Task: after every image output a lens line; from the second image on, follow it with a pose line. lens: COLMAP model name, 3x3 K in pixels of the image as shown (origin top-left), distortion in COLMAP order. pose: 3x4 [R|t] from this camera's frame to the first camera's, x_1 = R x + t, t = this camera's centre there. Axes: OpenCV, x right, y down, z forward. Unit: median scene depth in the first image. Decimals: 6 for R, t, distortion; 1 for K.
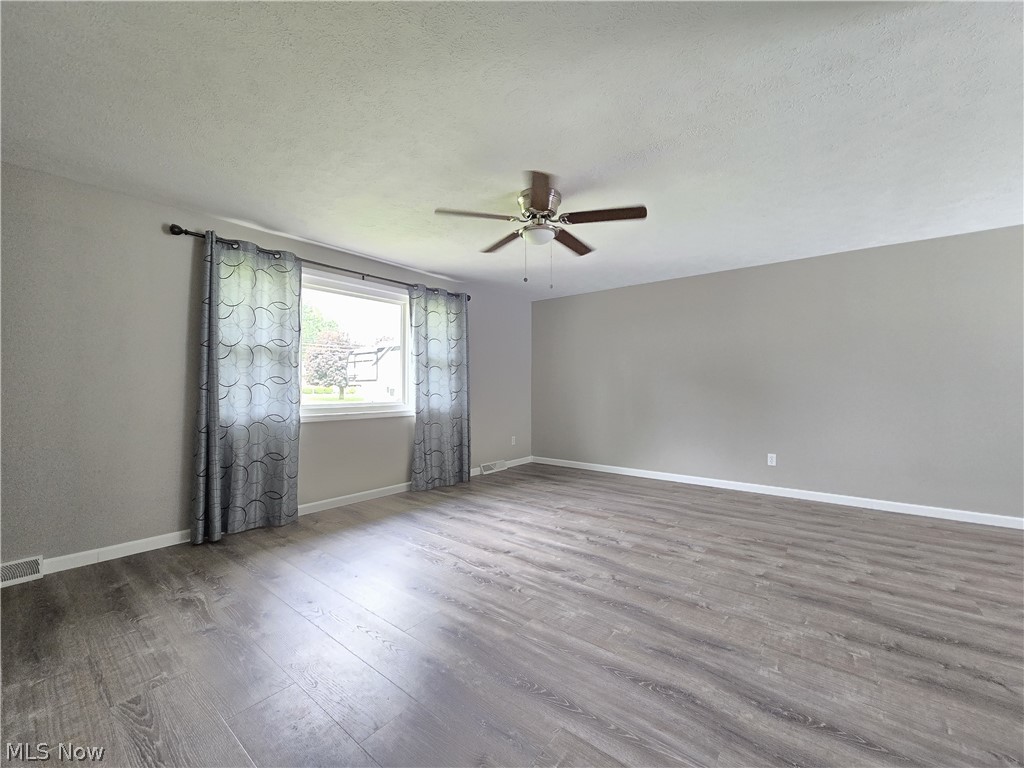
lens RADIAL K [[421.1, 0, 499.6], [0, 421.1, 382.1], [0, 0, 1]] dist [0.001568, 0.000353]
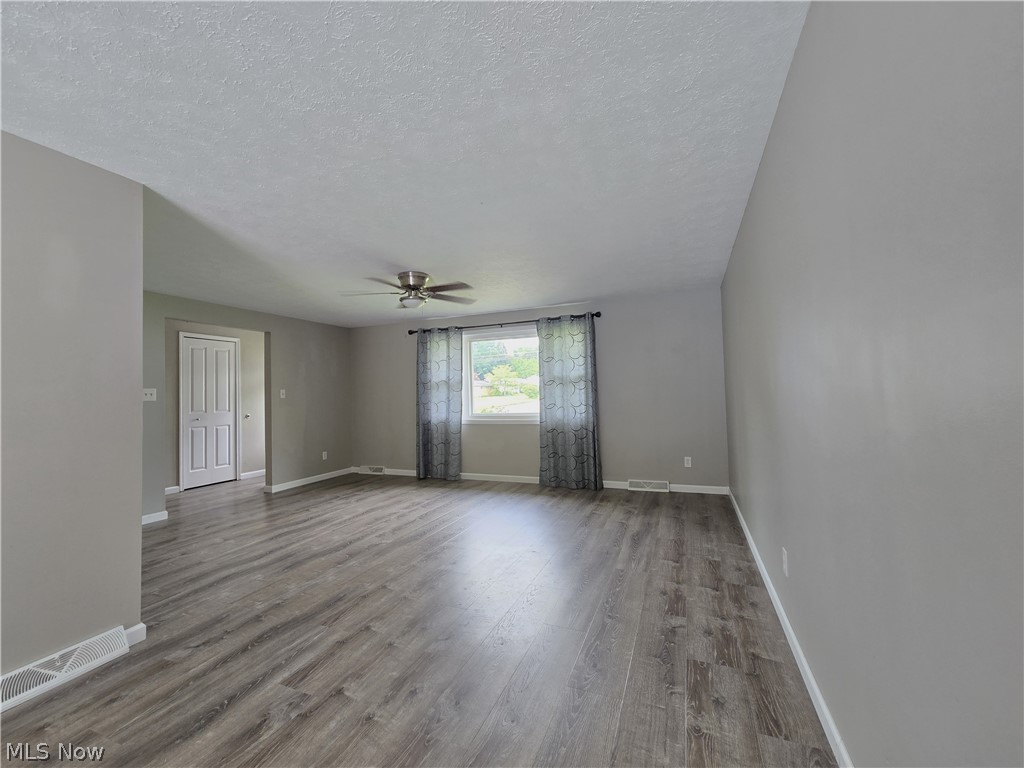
lens RADIAL K [[421.1, 0, 508.2], [0, 421.1, 382.9], [0, 0, 1]] dist [0.001568, 0.000353]
pose [[0.290591, -0.037906, -0.956096, 1.542671], [0.035753, 0.998947, -0.028738, -0.016573], [0.956179, -0.025832, 0.291641, 0.877314]]
